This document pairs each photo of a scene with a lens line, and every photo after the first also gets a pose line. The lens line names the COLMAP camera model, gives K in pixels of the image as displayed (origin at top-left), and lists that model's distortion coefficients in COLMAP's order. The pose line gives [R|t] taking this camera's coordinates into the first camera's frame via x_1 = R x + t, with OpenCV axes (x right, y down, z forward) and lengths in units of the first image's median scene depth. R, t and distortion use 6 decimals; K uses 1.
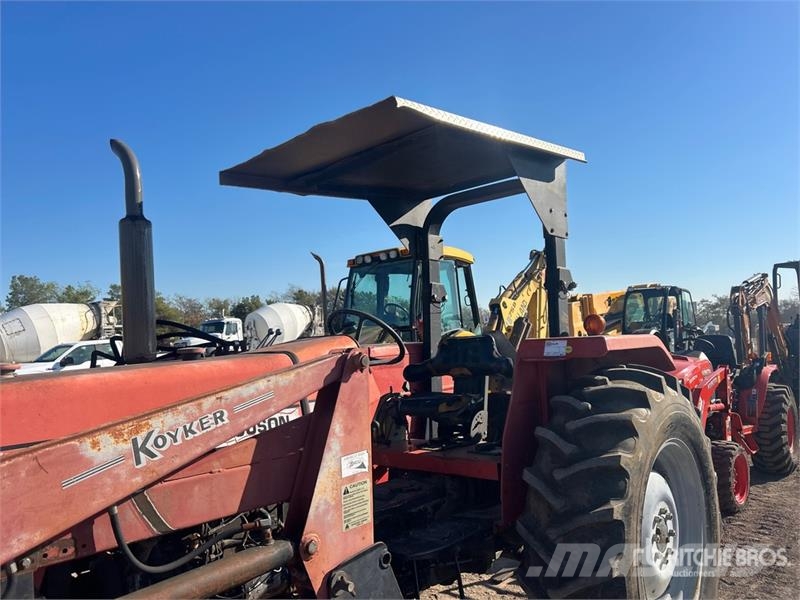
lens RADIAL K [[599.4, 0, 400.0], [0, 599.4, 300.0], [0, 0, 1]] dist [0.000104, 0.002778]
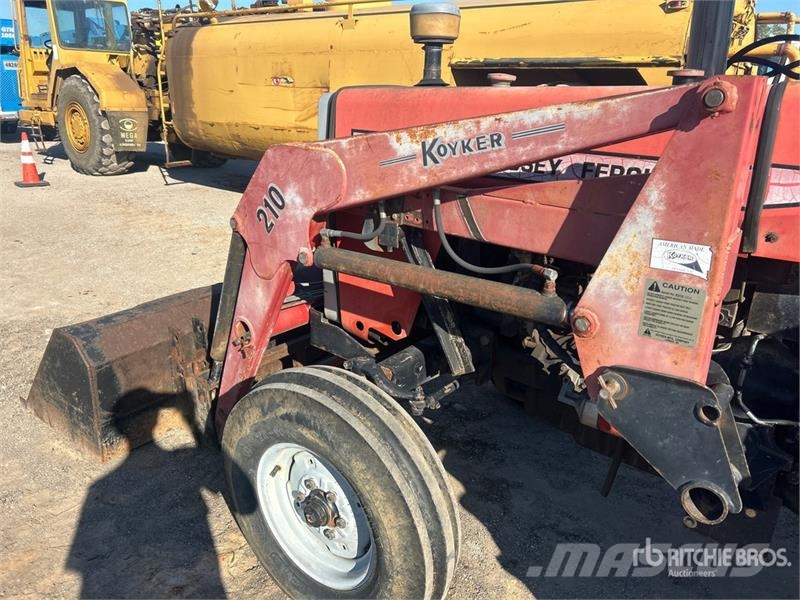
lens RADIAL K [[599.4, 0, 400.0], [0, 599.4, 300.0], [0, 0, 1]] dist [0.000104, 0.002778]
pose [[0.083130, 0.390074, -0.917023, 0.661619], [0.031579, 0.918715, 0.393657, 0.051283], [0.996038, -0.061683, 0.064055, 0.789662]]
